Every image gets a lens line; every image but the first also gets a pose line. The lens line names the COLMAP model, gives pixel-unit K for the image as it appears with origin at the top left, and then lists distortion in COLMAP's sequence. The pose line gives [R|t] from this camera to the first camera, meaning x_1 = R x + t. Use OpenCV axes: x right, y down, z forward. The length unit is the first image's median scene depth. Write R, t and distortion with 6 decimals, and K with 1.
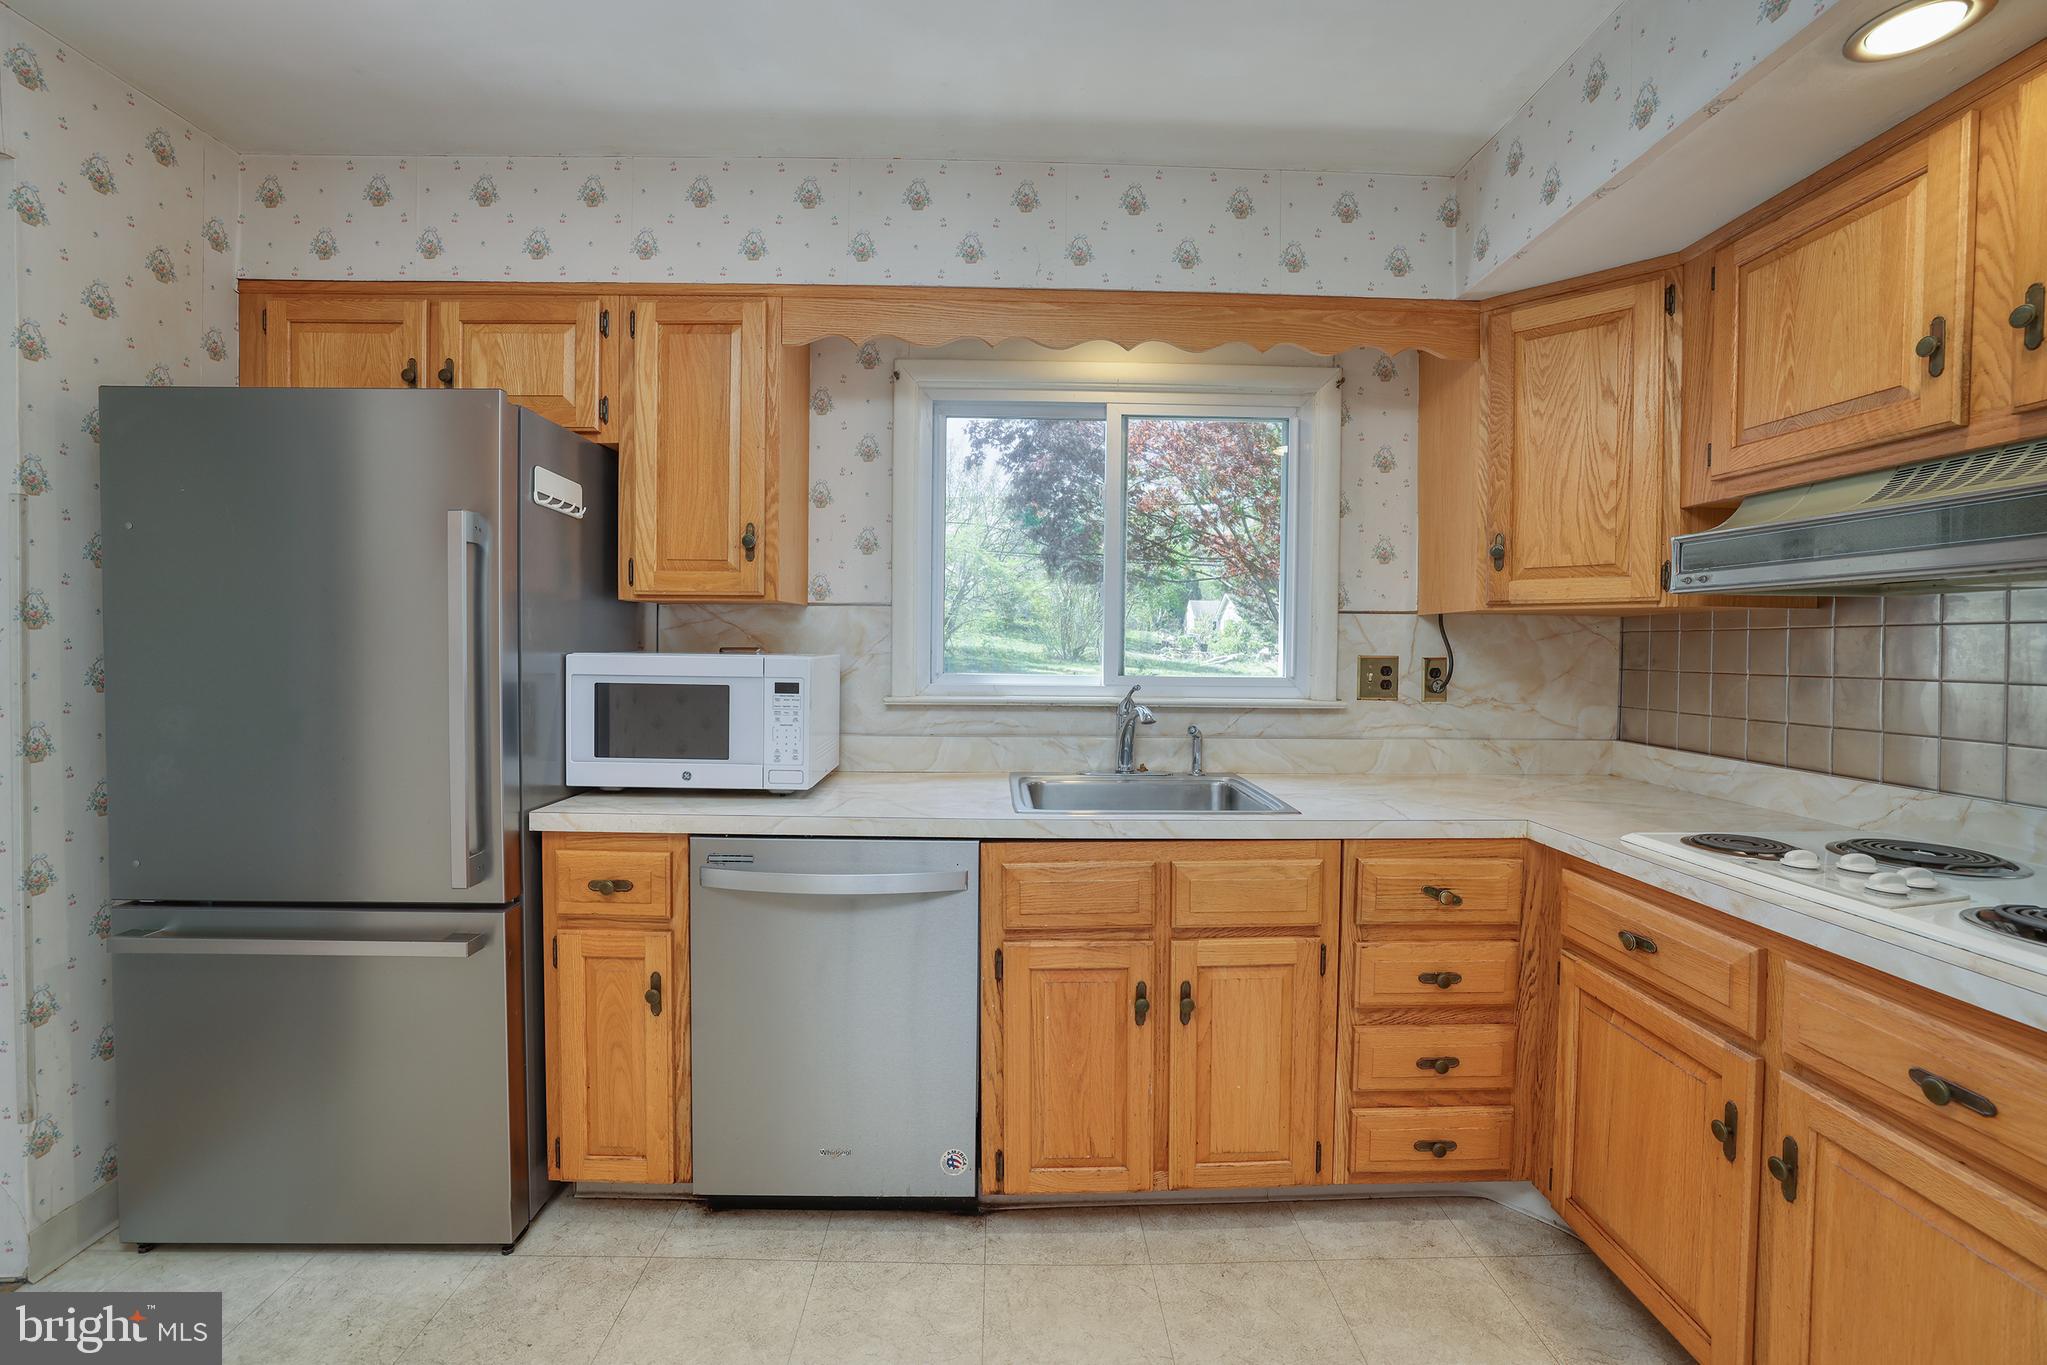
lens RADIAL K [[871.9, 0, 1010.7], [0, 871.9, 667.6], [0, 0, 1]] dist [-0.048943, 0.016071]
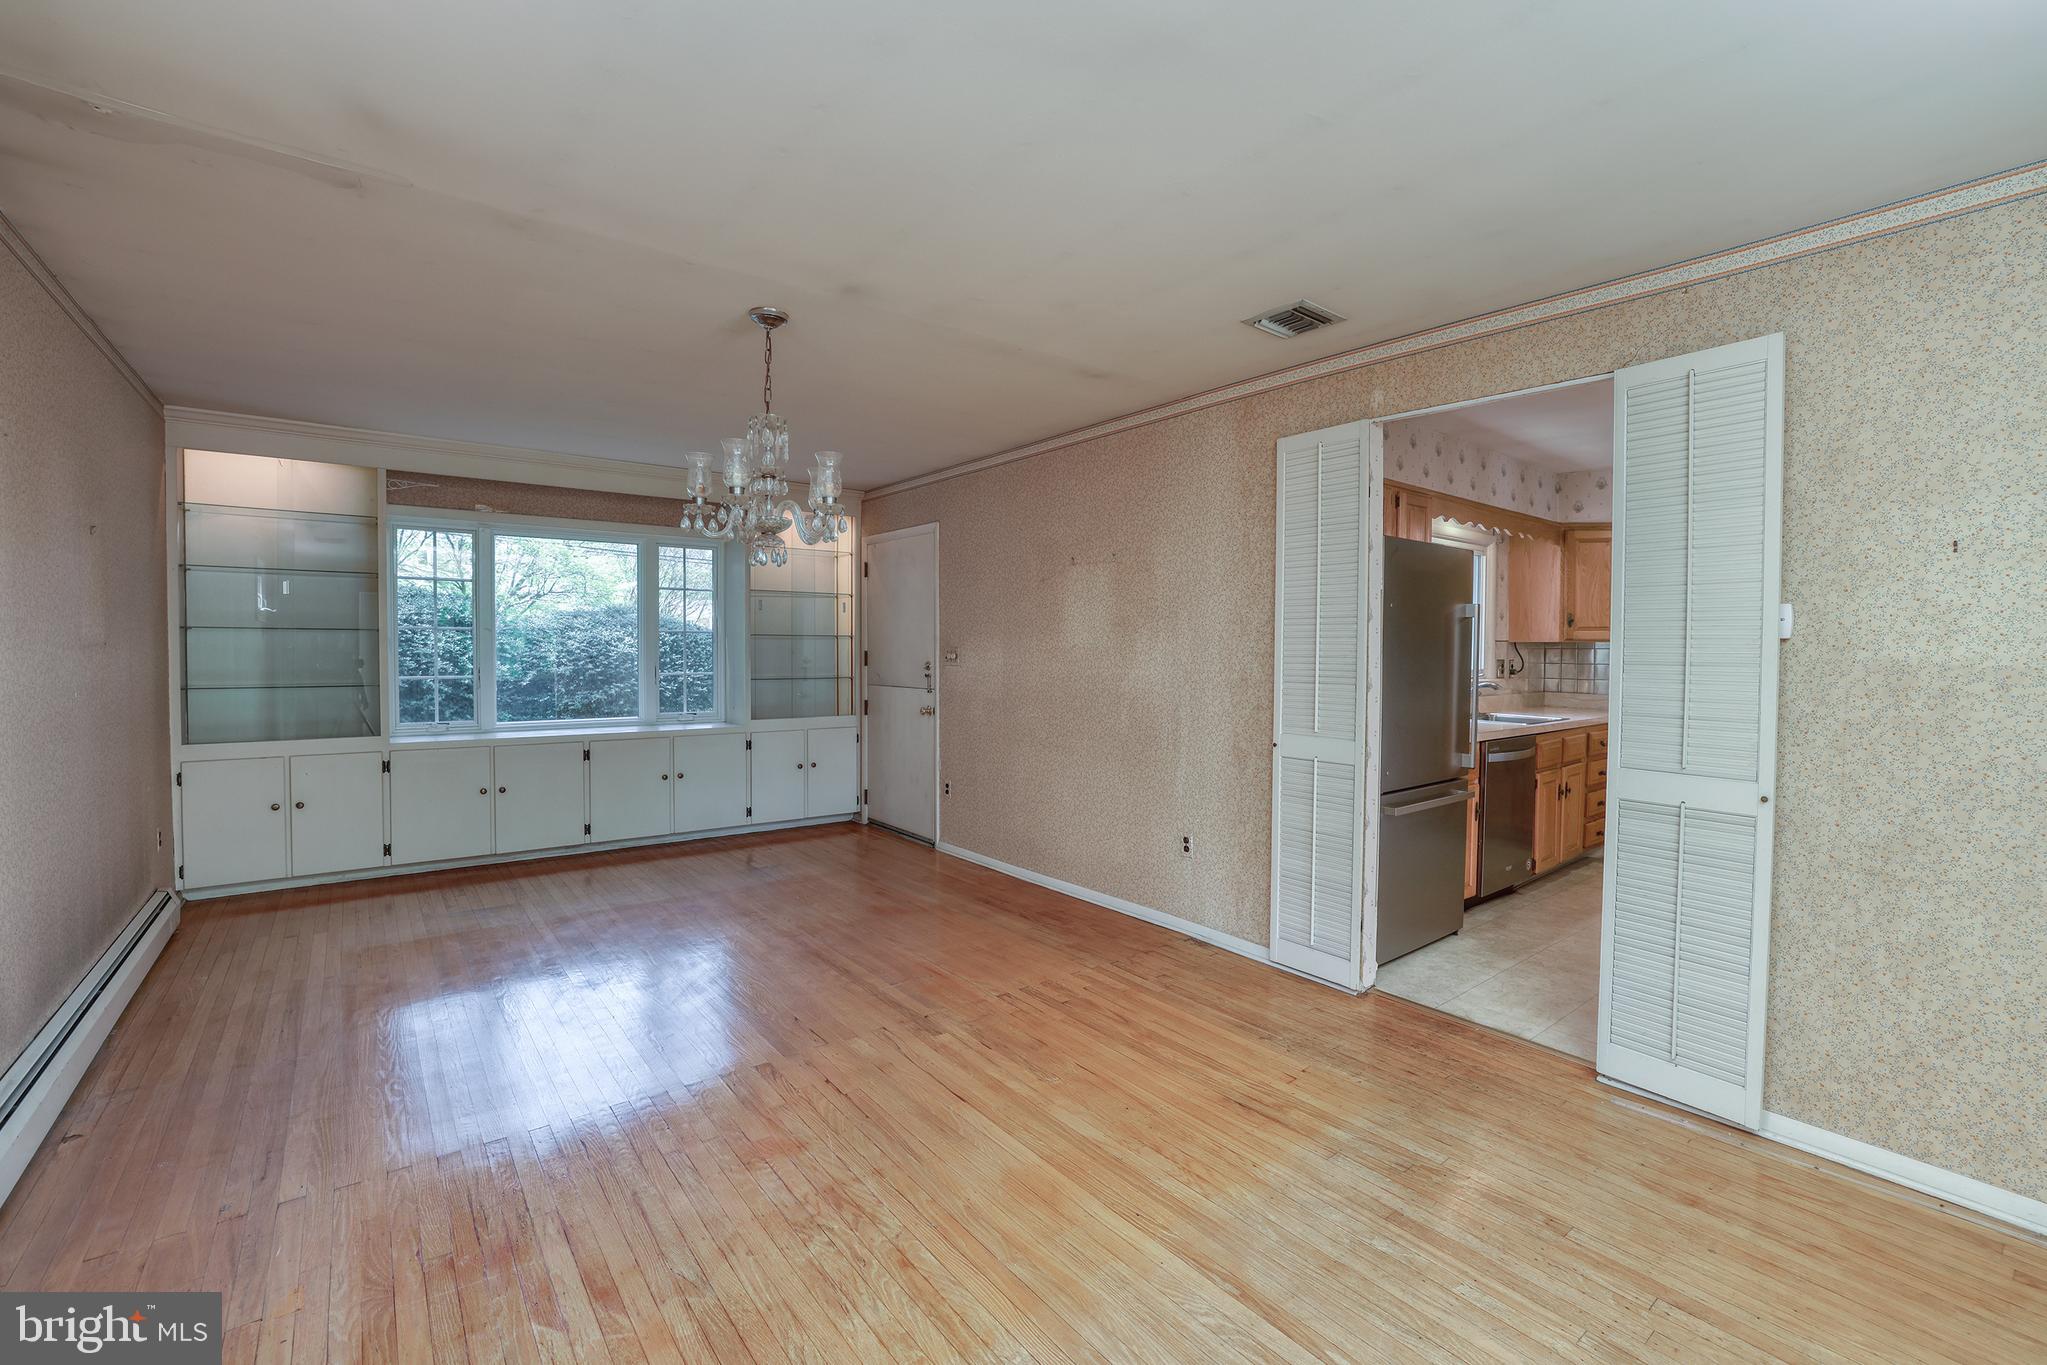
lens RADIAL K [[875.7, 0, 1023.7], [0, 875.7, 672.6], [0, 0, 1]] dist [-0.054378, 0.020321]
pose [[0.796548, -0.024445, 0.604080, -2.728005], [0.017257, 0.999694, 0.017699, -0.055527], [-0.604329, -0.003673, 0.796727, -0.111937]]
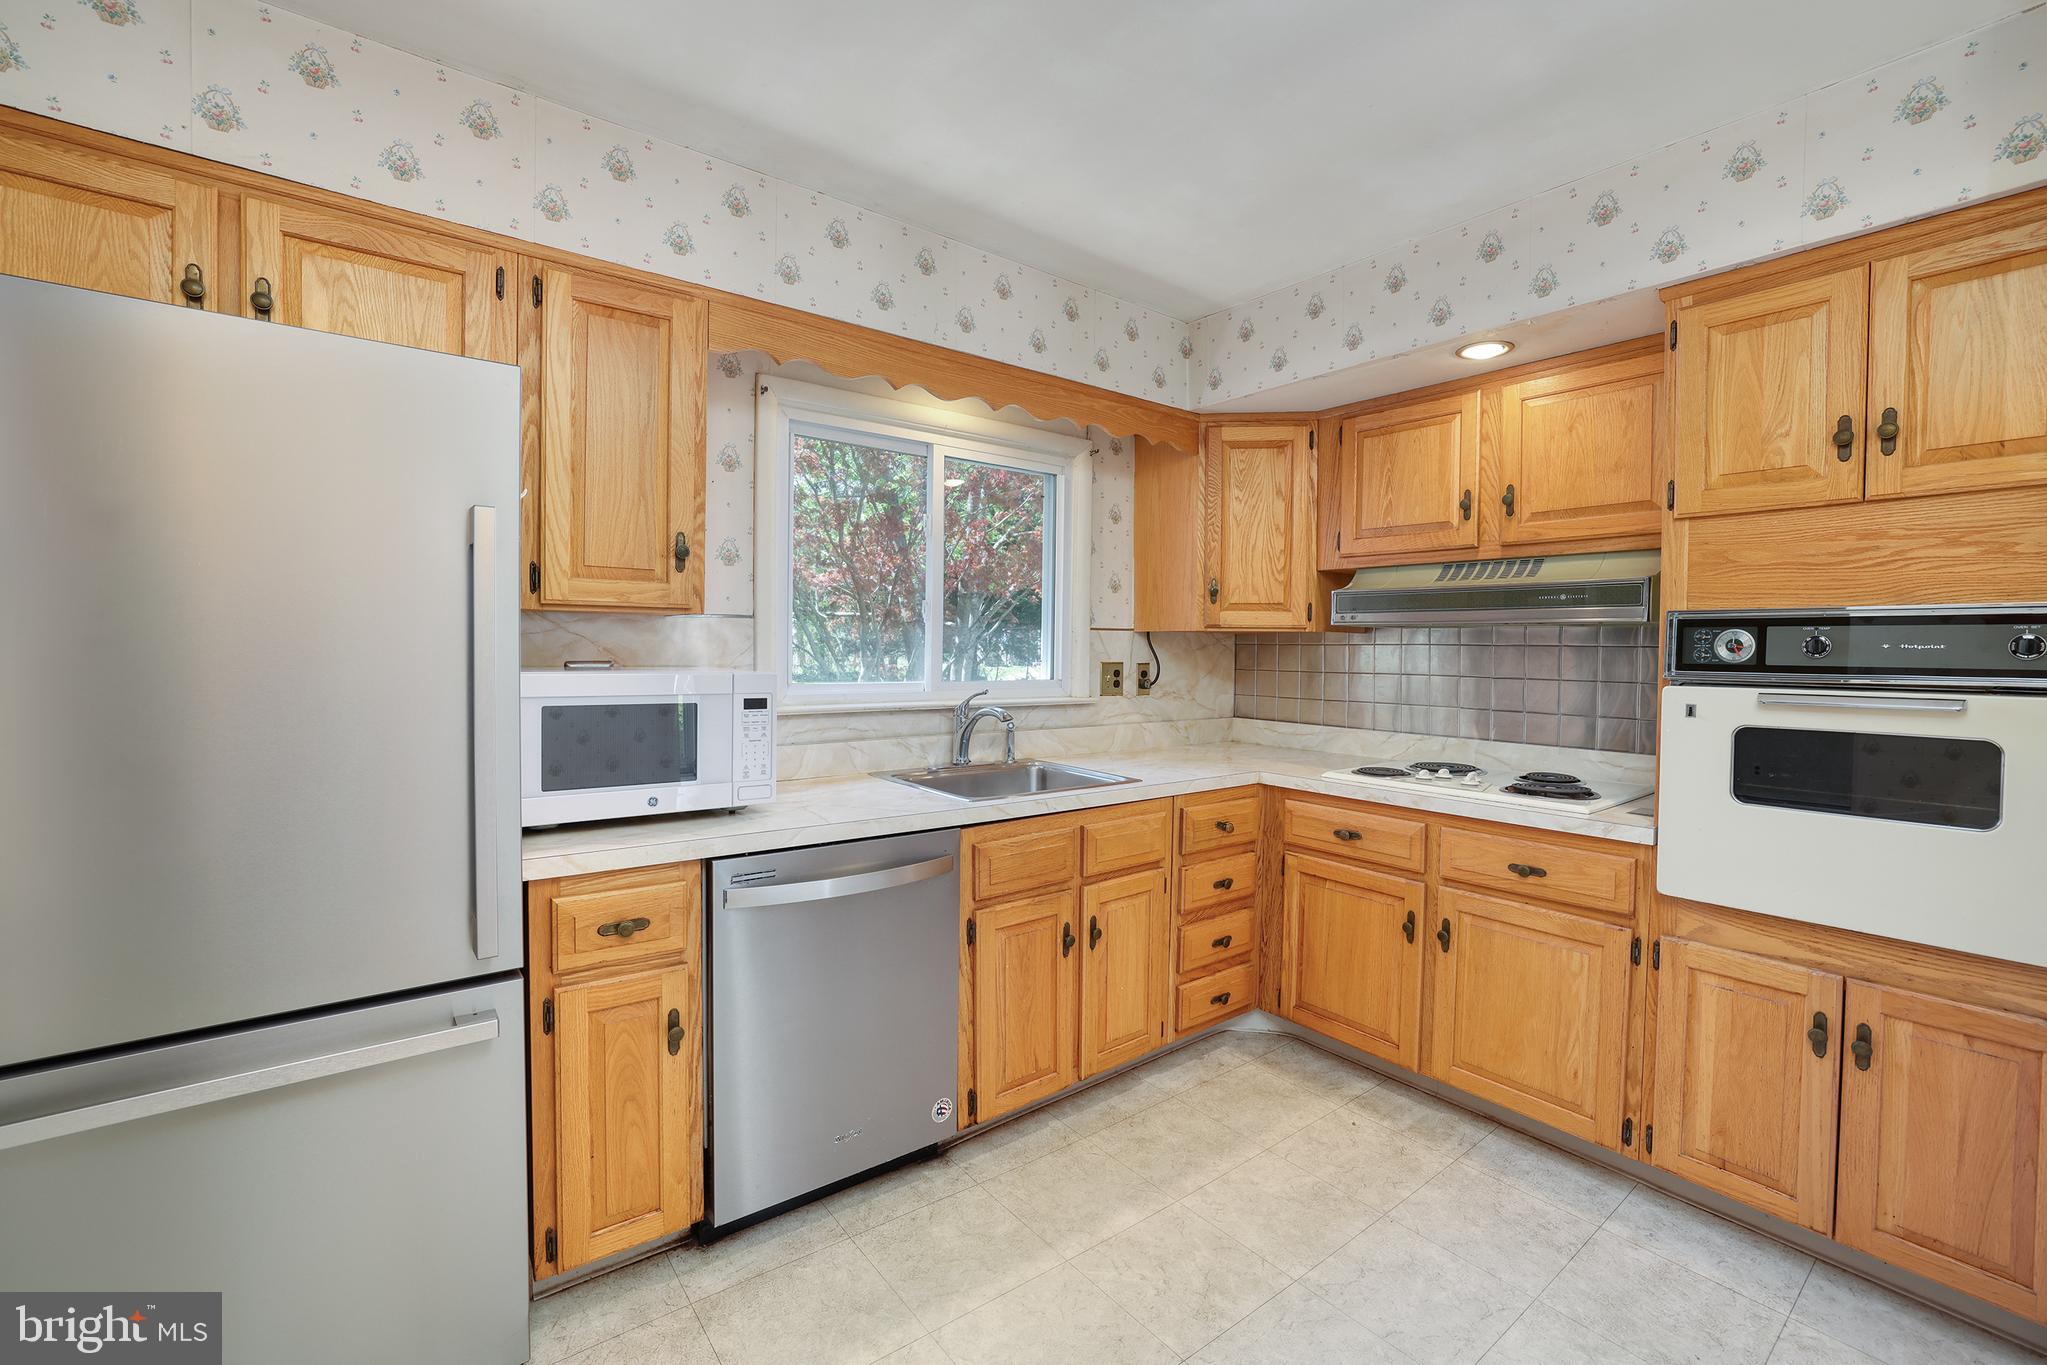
lens RADIAL K [[875.7, 0, 1023.7], [0, 875.7, 672.6], [0, 0, 1]] dist [-0.054378, 0.020321]
pose [[0.799890, -0.018229, 0.599869, -0.658118], [0.012199, 0.999826, 0.014116, -0.024328], [-0.600022, -0.003973, 0.799973, 0.011369]]
